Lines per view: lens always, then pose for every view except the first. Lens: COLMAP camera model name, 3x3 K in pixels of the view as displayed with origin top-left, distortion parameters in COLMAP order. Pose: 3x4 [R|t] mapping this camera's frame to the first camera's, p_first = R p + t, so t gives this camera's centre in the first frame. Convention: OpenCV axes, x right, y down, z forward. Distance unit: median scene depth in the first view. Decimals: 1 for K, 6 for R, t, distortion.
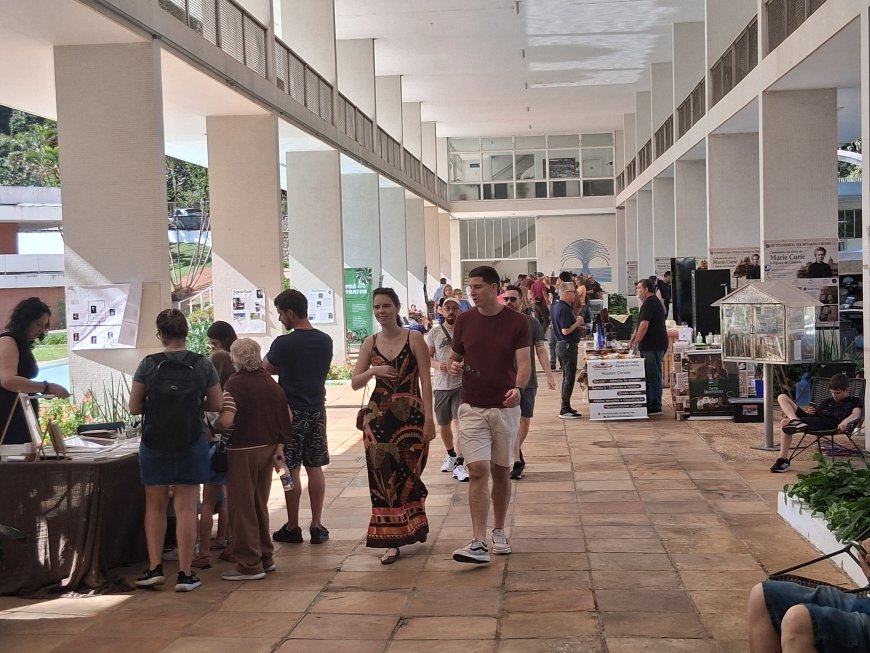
lens RADIAL K [[1257.0, 0, 433.5], [0, 1257.0, 328.1], [0, 0, 1]] dist [0.114409, 0.000000]
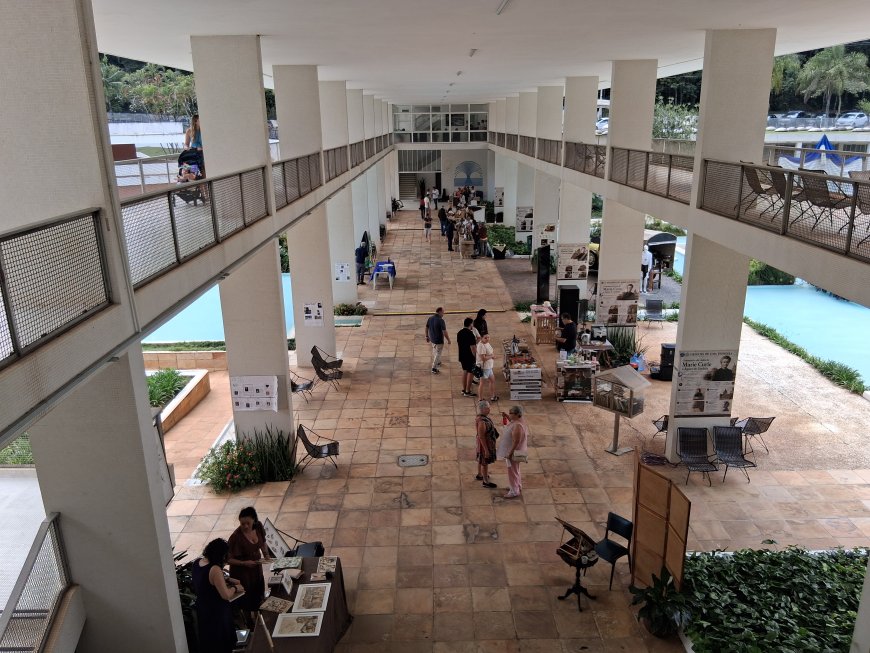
lens RADIAL K [[674.5, 0, 436.3], [0, 674.5, 329.2], [0, 0, 1]] dist [0.084241, -0.028152]
pose [[0.995284, -0.010582, 0.096423, -0.067144], [-0.012752, 0.971131, 0.238205, -0.222062], [-0.096160, -0.238312, 0.966417, 0.061447]]
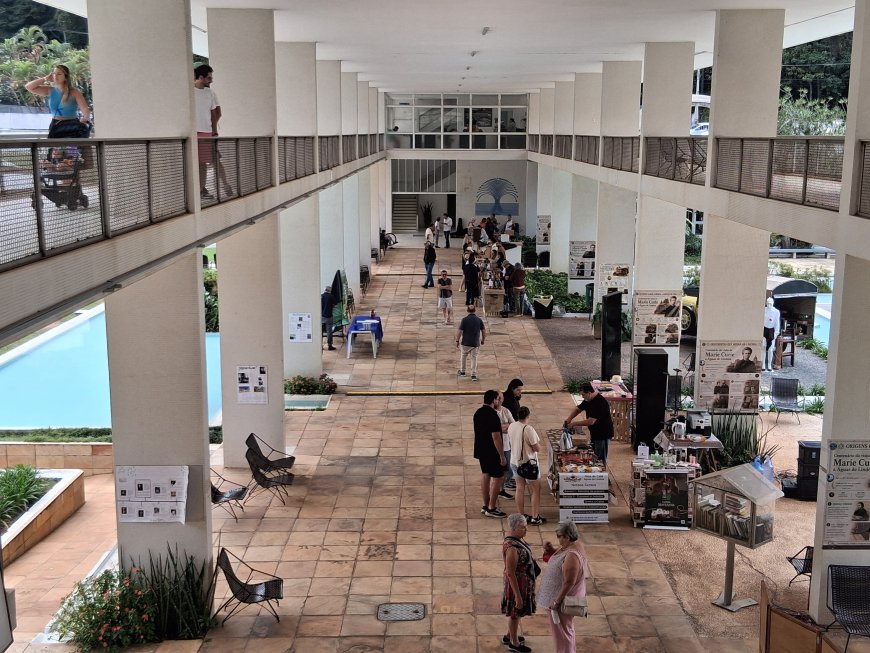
lens RADIAL K [[1042.7, 0, 436.7], [0, 1042.7, 326.8], [0, 0, 1]] dist [0.075826, 0.000000]
pose [[0.995920, 0.019944, 0.088009, -0.065492], [-0.031371, 0.990960, 0.130435, -0.193048], [-0.084612, -0.132664, 0.987543, 0.065287]]
